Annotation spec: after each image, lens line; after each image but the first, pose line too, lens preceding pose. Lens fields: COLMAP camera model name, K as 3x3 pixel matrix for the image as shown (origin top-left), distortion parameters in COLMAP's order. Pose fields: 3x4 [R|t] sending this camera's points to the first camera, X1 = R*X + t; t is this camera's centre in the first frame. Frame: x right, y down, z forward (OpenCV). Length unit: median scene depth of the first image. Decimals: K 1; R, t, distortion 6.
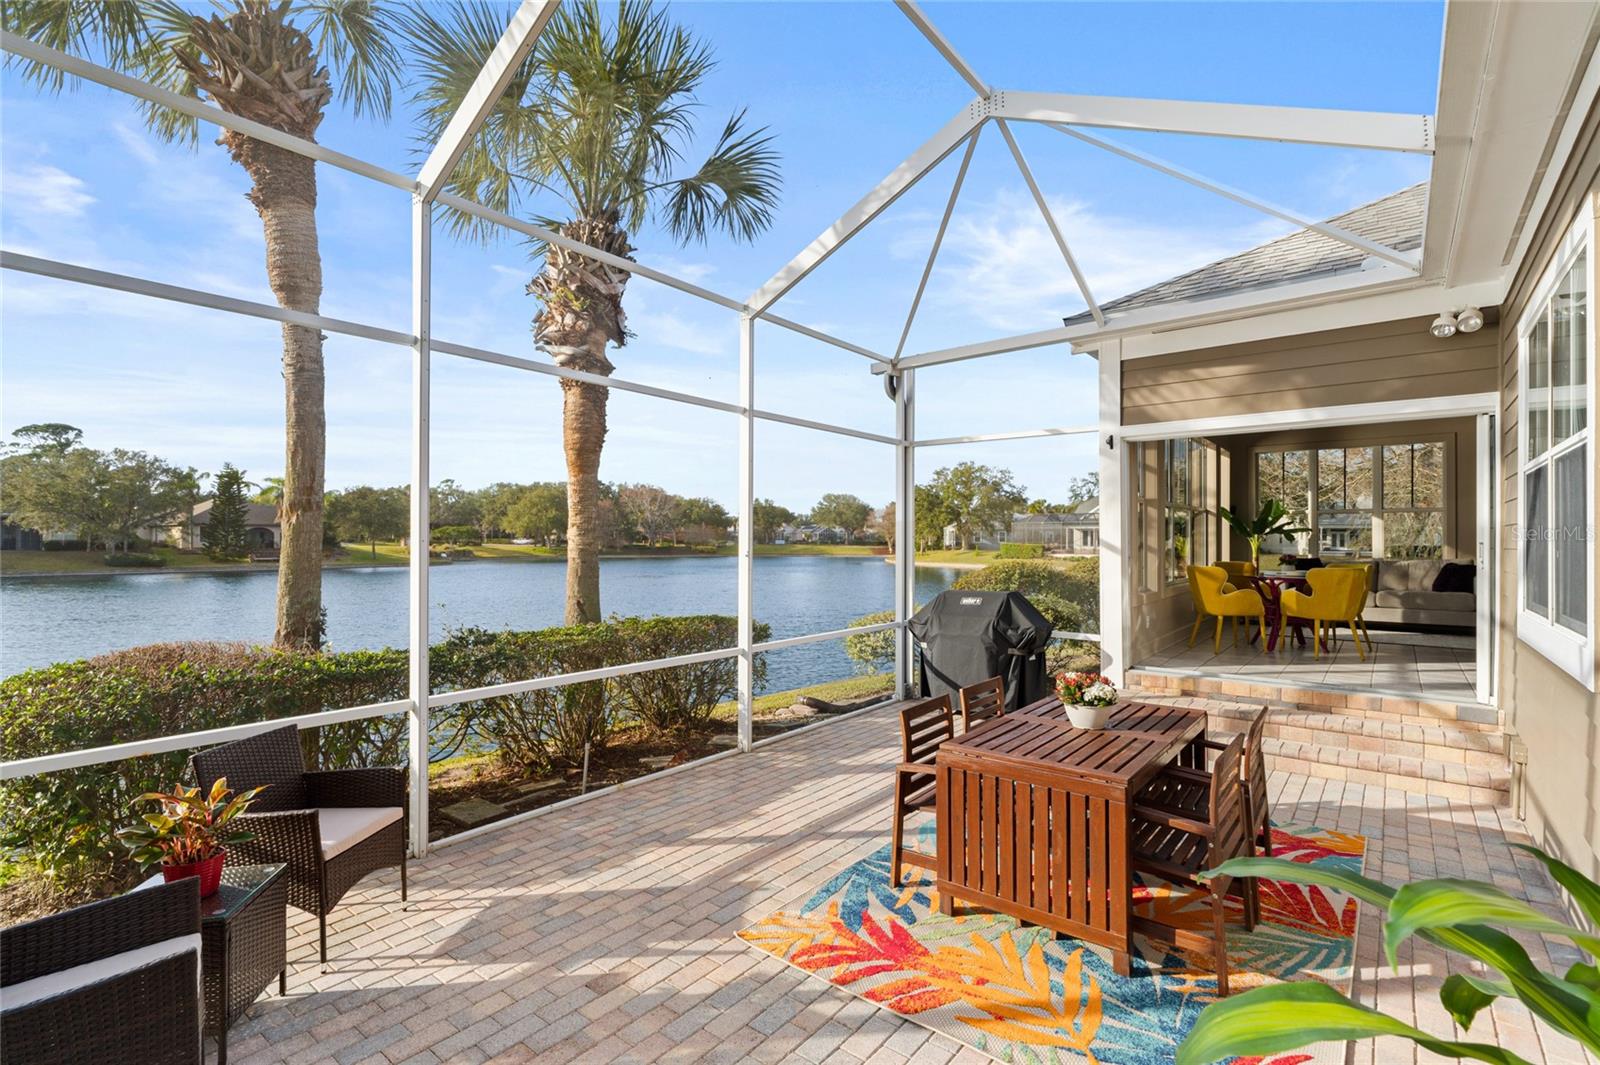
lens RADIAL K [[733.2, 0, 799.7], [0, 733.2, 533.5], [0, 0, 1]] dist [-0.004484, 0.000859]
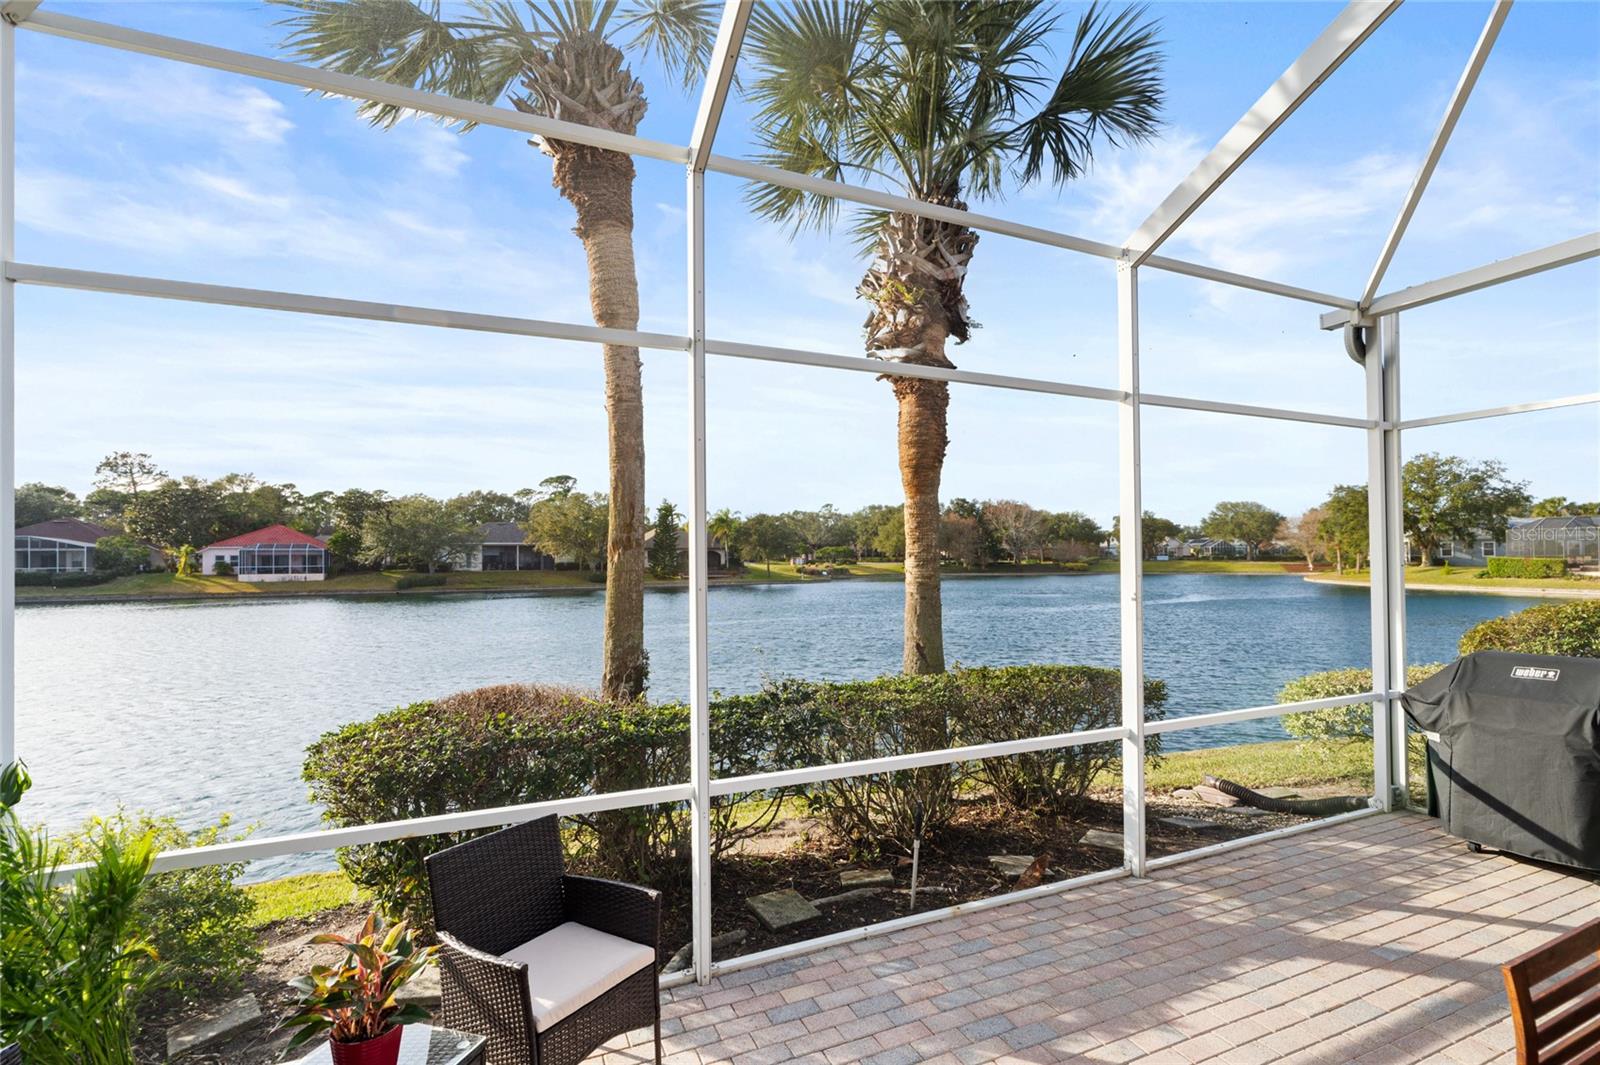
lens RADIAL K [[733.2, 0, 808.7], [0, 733.2, 545.3], [0, 0, 1]] dist [-0.004484, 0.000859]
pose [[0.888420, -0.017453, -0.458700, -0.020932], [0.014081, 0.999843, -0.010769, -0.015429], [0.458816, 0.003109, 0.888526, 0.185735]]
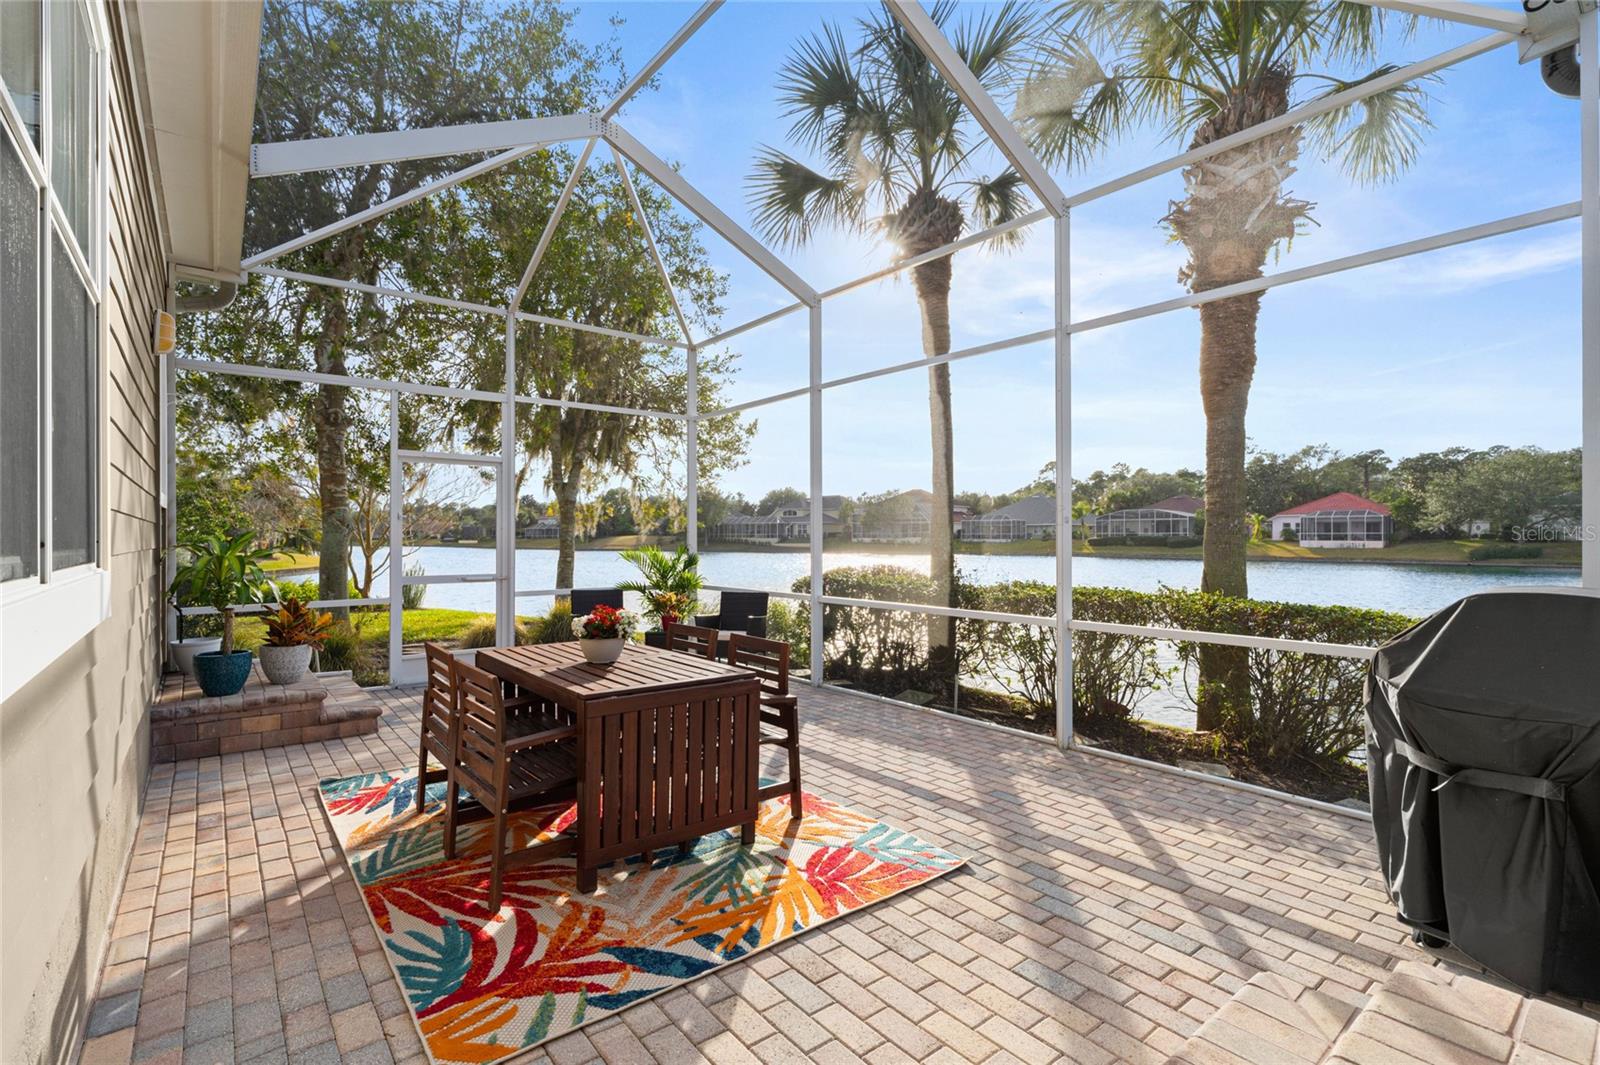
lens RADIAL K [[733.2, 0, 806.0], [0, 733.2, 528.3], [0, 0, 1]] dist [-0.004484, 0.000859]
pose [[-0.204371, -0.009019, -0.978852, 0.651930], [0.011382, 0.999868, -0.011589, 0.048807], [0.978827, -0.013510, -0.204241, 0.732761]]
